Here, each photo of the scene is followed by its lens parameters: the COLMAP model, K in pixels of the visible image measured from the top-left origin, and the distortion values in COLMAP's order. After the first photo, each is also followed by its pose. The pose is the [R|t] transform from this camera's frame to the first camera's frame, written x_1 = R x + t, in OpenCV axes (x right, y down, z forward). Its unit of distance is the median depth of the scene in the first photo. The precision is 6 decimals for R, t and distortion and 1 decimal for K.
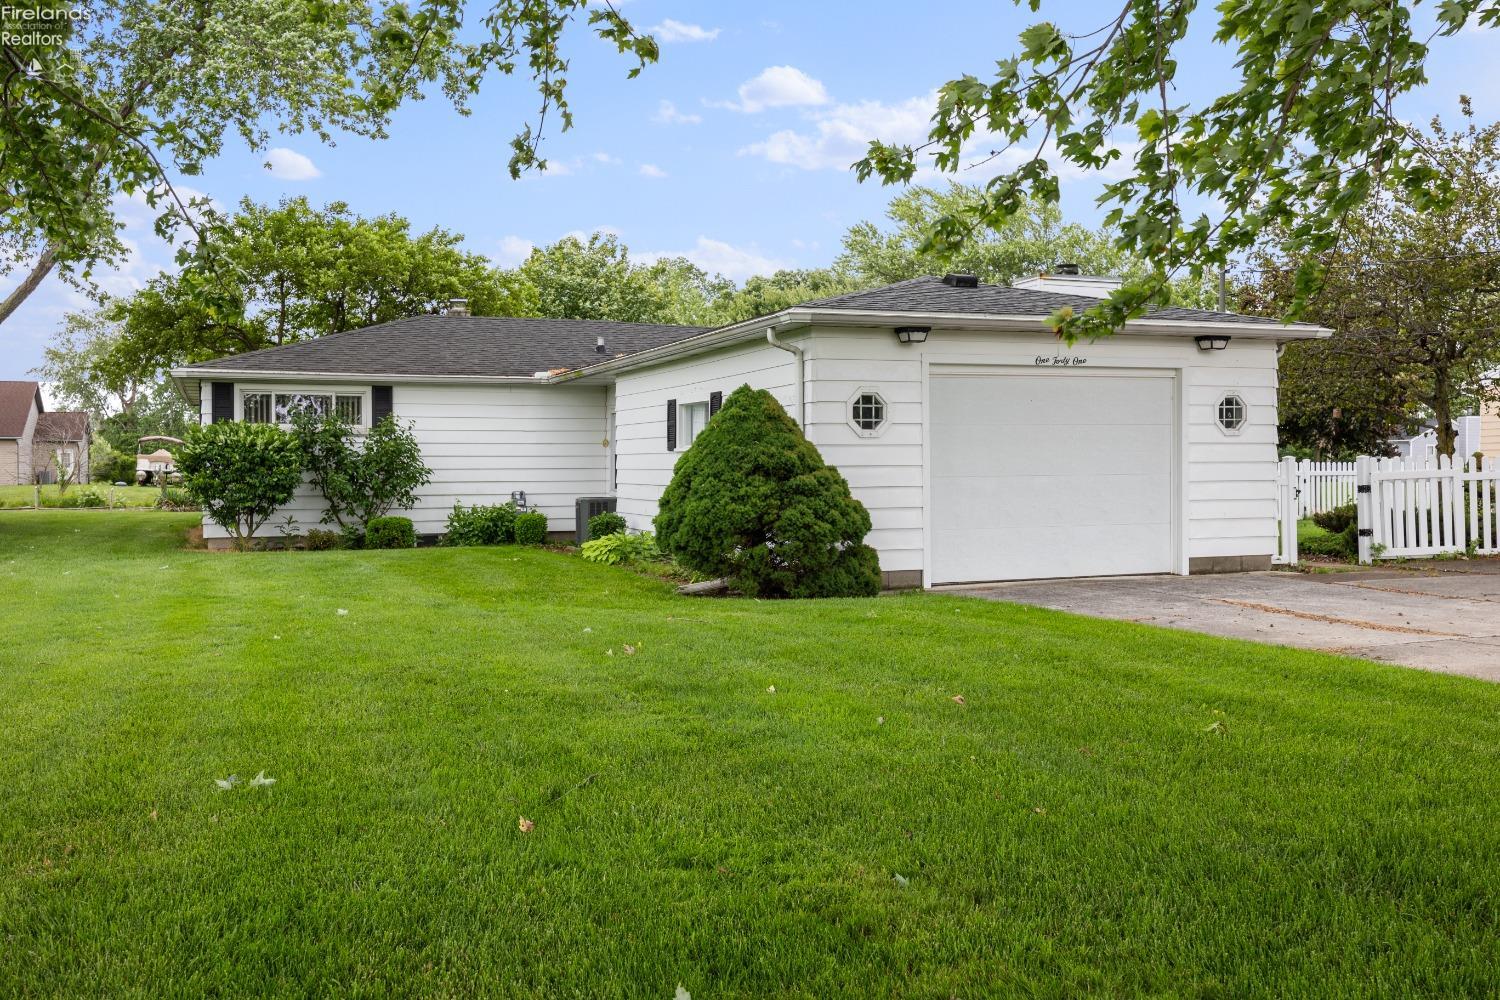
lens RADIAL K [[1354.3, 0, 756.4], [0, 1354.3, 499.2], [0, 0, 1]] dist [-0.004488, -0.008589]
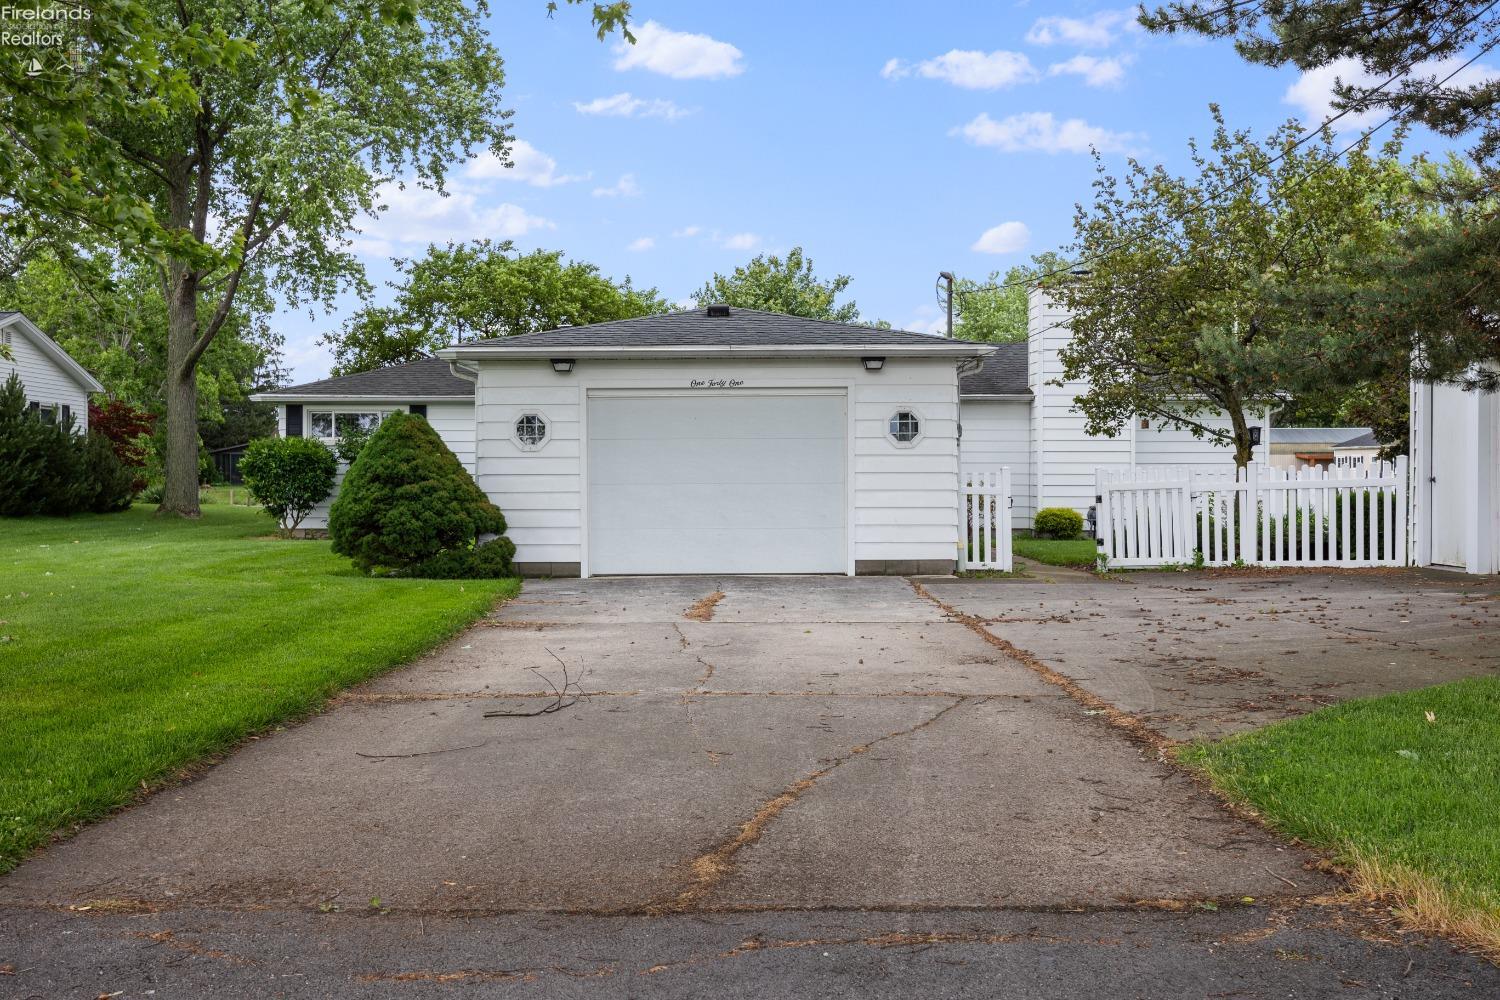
lens RADIAL K [[1432.4, 0, 750.0], [0, 1432.4, 500.0], [0, 0, 1]] dist [-0.008961, -0.000921]
pose [[0.932568, 0.011450, -0.360813, 0.658239], [-0.013034, 0.999913, -0.001956, -0.001712], [0.360759, 0.006527, 0.932636, -0.111372]]
